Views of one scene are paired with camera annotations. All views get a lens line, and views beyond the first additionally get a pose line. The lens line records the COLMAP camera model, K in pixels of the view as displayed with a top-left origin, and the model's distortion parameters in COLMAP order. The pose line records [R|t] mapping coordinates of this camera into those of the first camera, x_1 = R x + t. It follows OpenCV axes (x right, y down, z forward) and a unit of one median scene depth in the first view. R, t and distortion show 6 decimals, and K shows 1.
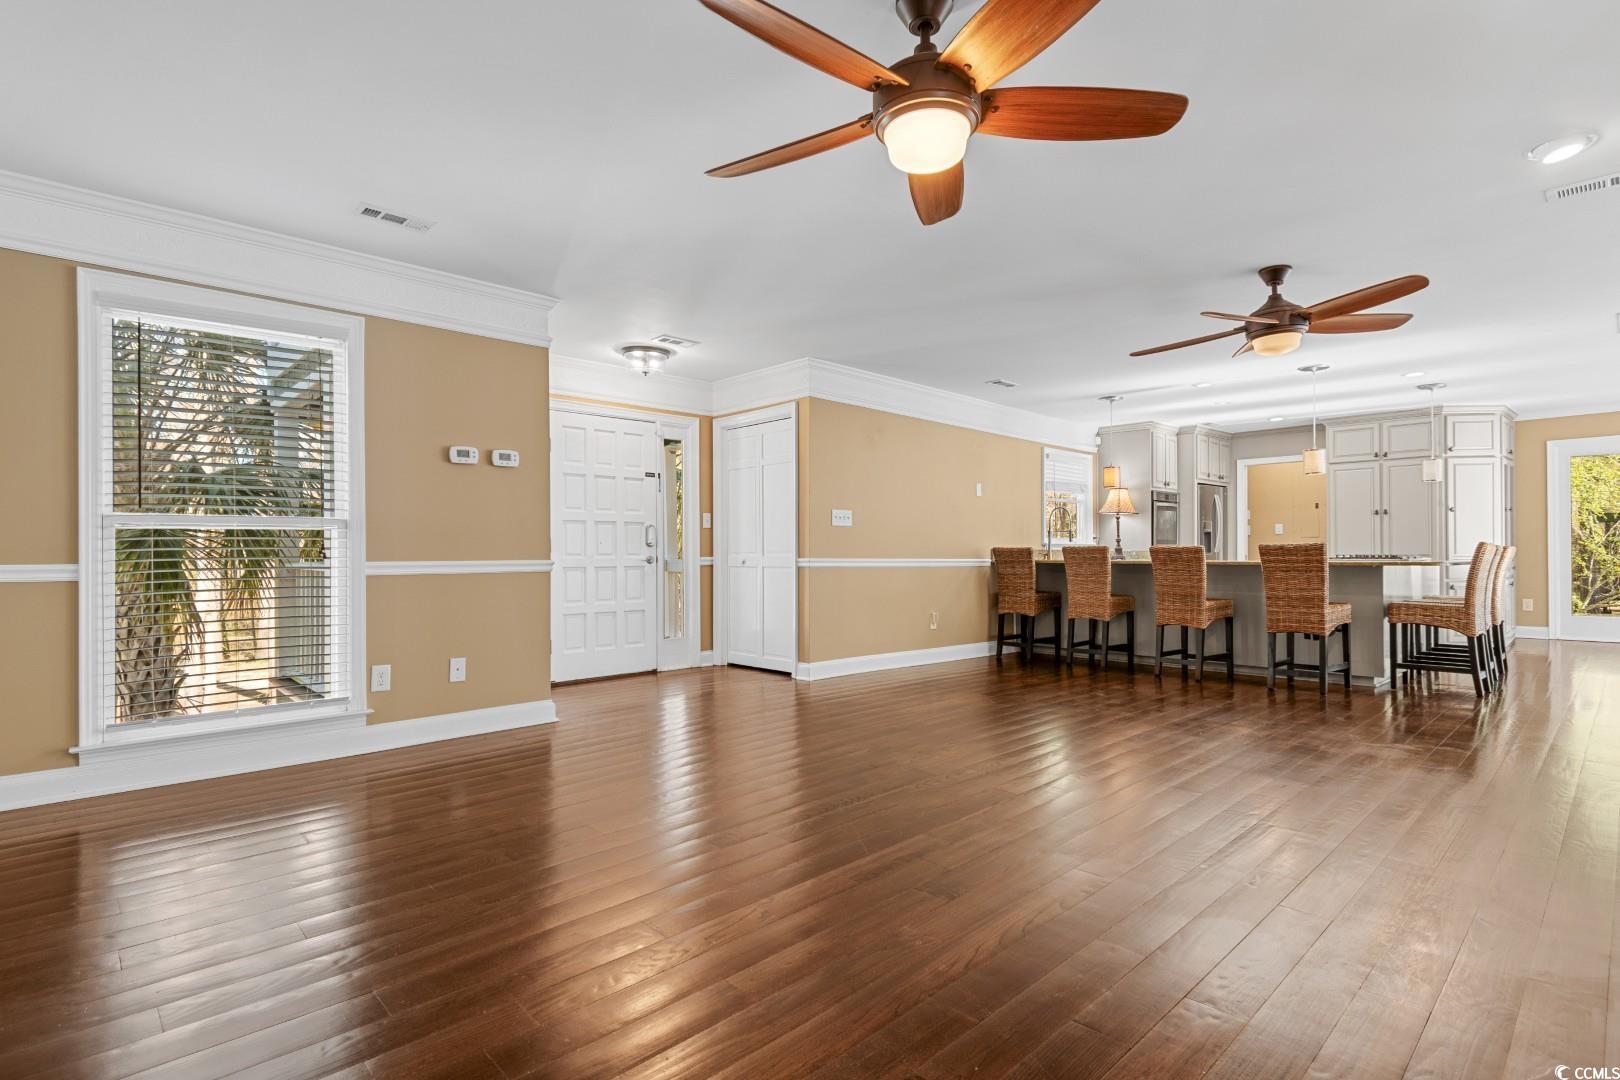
lens RADIAL K [[774.7, 0, 807.6], [0, 774.7, 549.1], [0, 0, 1]] dist [-0.001821, -0.000380]
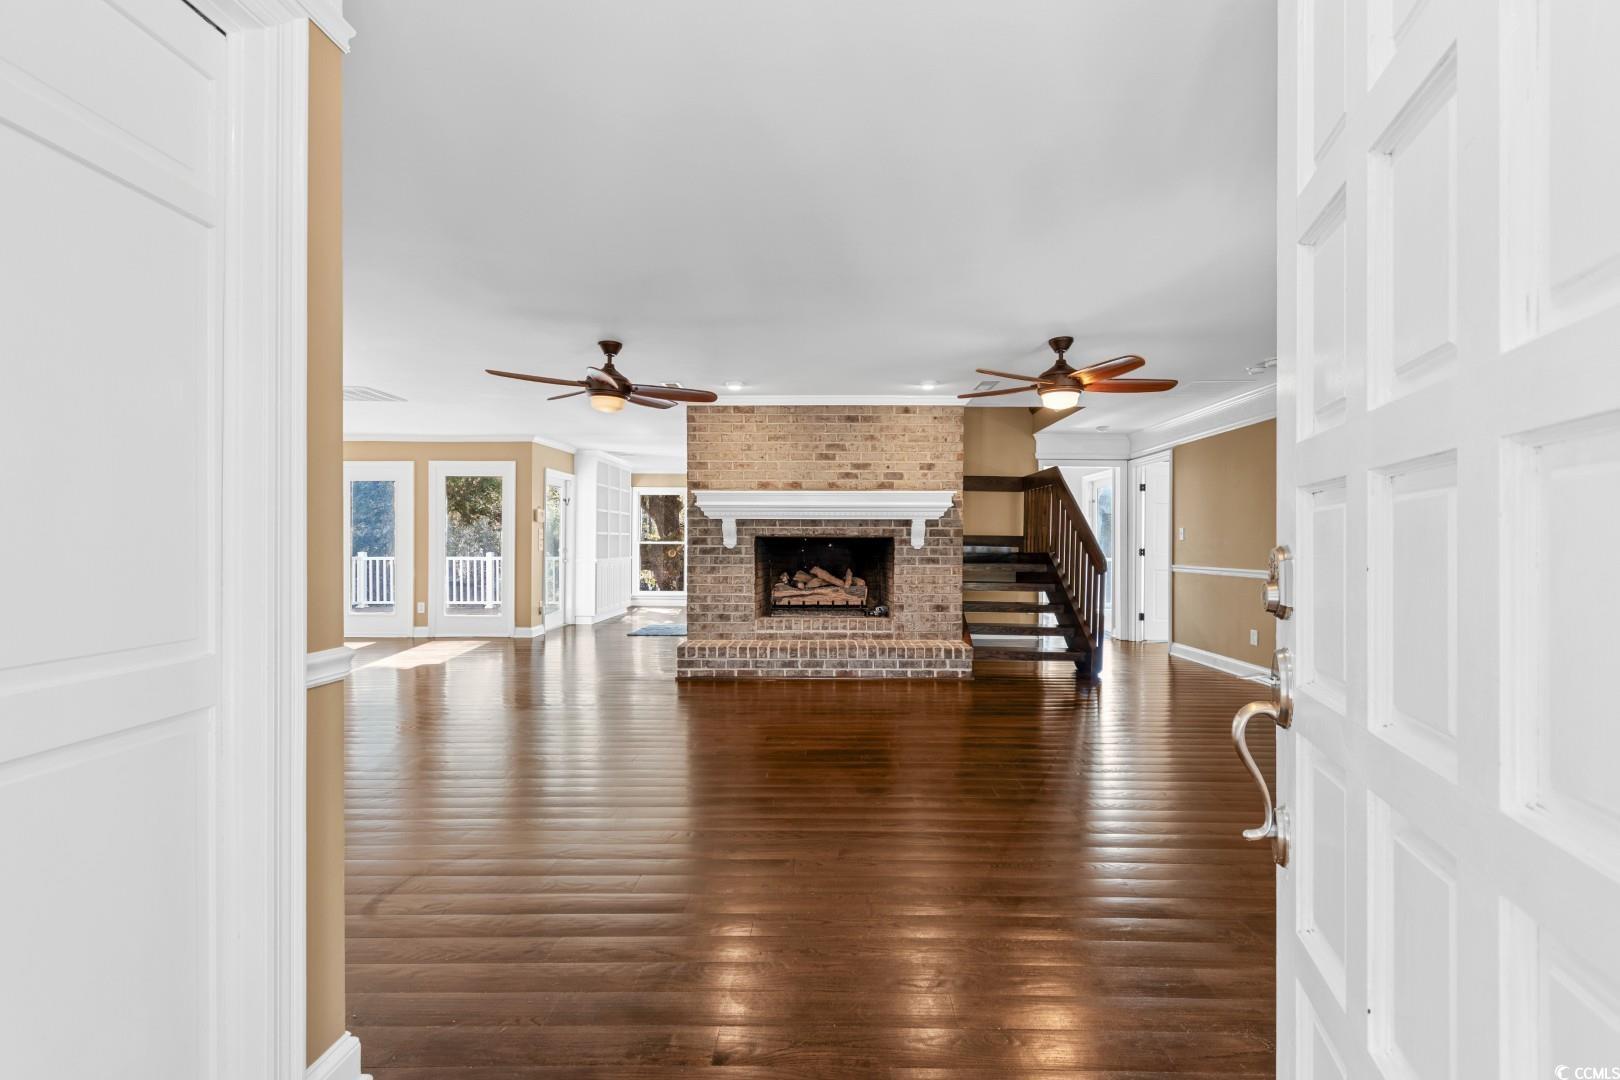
lens RADIAL K [[728.6, 0, 805.9], [0, 728.6, 541.4], [0, 0, 1]] dist [0.003887, -0.000397]
pose [[-0.713503, 0.006291, 0.700624, -0.286124], [-0.000295, 0.999957, -0.009280, -0.021569], [-0.700652, -0.006828, -0.713470, 1.047736]]
